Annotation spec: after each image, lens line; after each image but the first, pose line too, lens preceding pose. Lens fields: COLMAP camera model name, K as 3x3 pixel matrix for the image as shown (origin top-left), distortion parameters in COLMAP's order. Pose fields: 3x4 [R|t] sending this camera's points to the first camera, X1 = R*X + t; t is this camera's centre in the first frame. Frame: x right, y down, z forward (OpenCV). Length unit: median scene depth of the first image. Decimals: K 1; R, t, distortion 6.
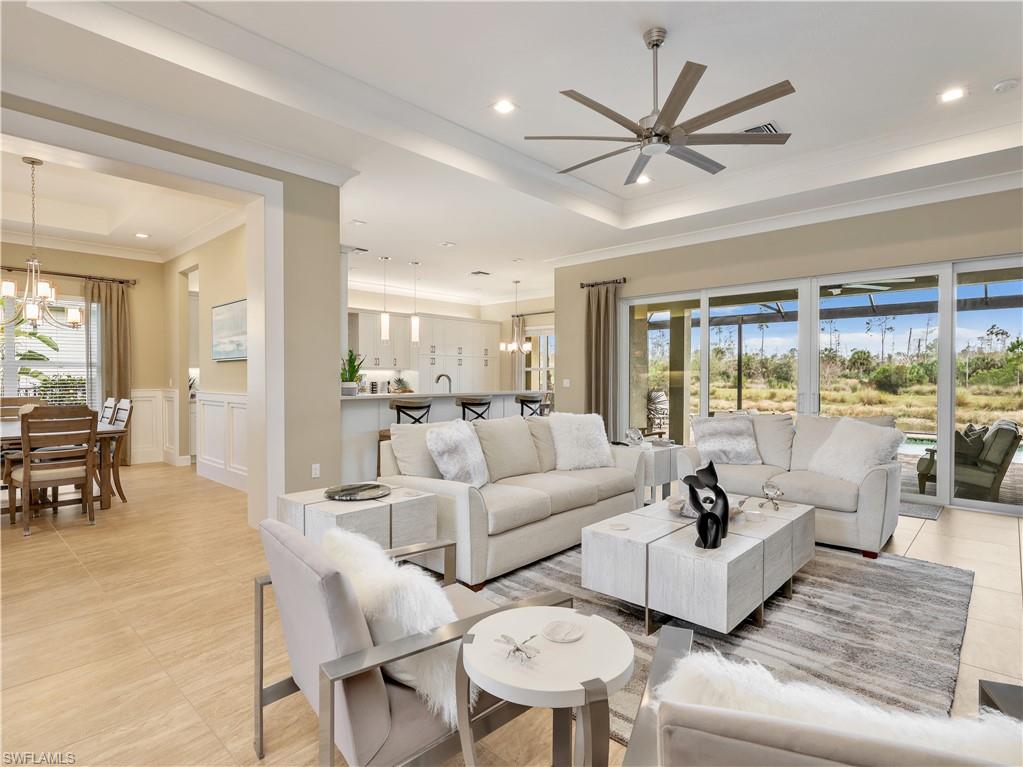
lens RADIAL K [[535.4, 0, 511.5], [0, 535.4, 383.5], [0, 0, 1]] dist [-0.002089, 0.000392]
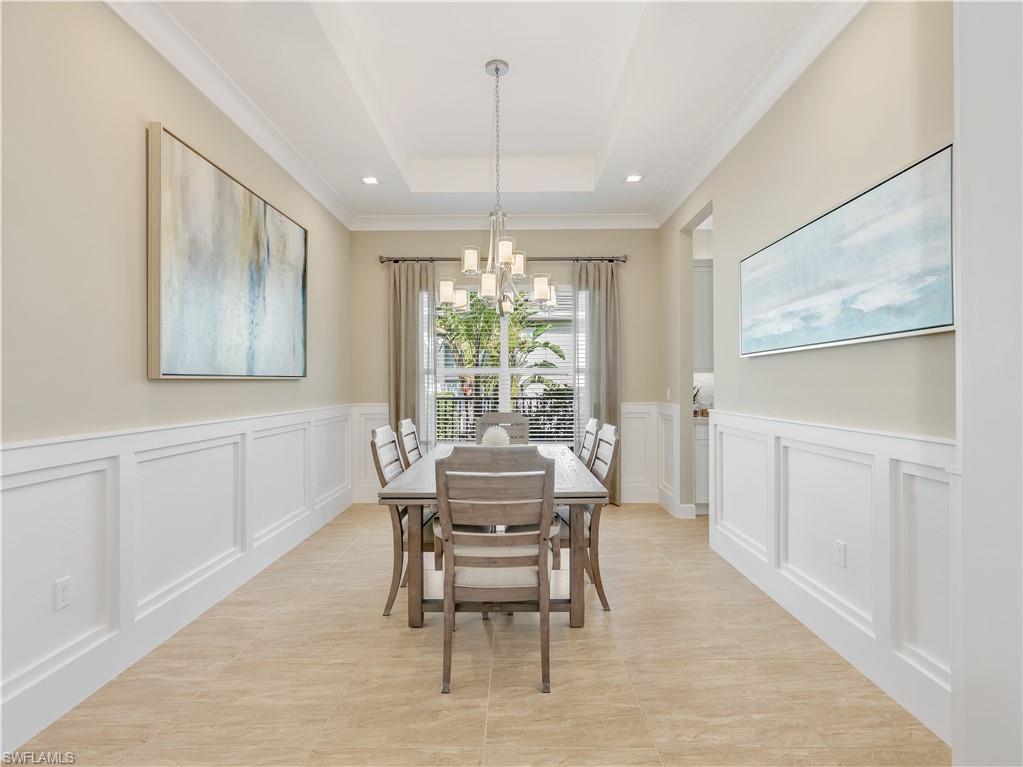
lens RADIAL K [[535.4, 0, 511.5], [0, 535.4, 383.5], [0, 0, 1]] dist [-0.002089, 0.000392]
pose [[0.676606, -0.005095, -0.736328, -0.276406], [-0.005489, 0.999913, -0.011962, -0.006156], [0.736325, 0.012135, 0.676519, 0.399147]]
